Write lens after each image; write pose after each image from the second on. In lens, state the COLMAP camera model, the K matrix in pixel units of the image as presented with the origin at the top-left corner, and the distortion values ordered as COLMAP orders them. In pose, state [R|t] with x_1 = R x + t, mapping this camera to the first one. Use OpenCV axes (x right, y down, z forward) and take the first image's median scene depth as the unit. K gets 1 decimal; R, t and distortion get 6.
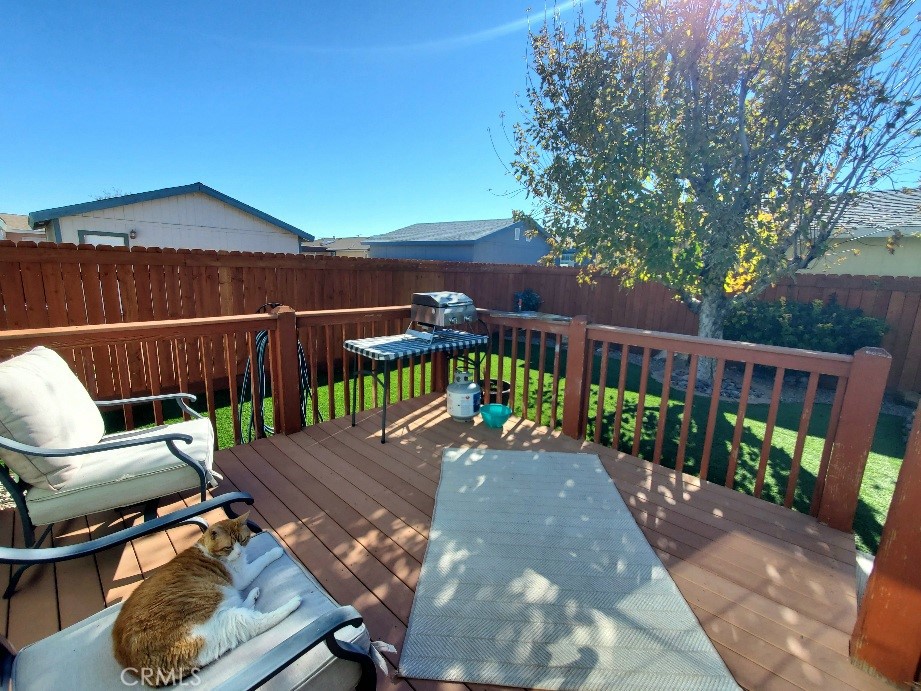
lens RADIAL K [[401.6, 0, 460.3], [0, 401.6, 343.8], [0, 0, 1]] dist [0.003234, 0.000843]
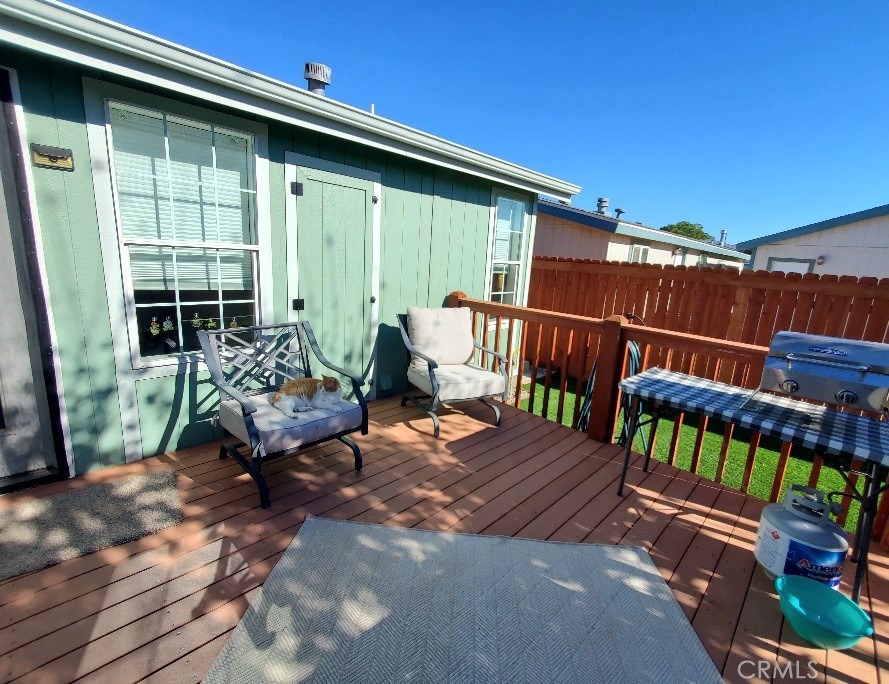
lens RADIAL K [[396.8, 0, 450.4], [0, 396.8, 339.7], [0, 0, 1]] dist [-0.001547, 0.000416]
pose [[-0.000862, 0.176994, -0.984212, 0.551441], [-0.258526, 0.950713, 0.171196, -0.099051], [0.966004, 0.254592, 0.044938, 0.584016]]
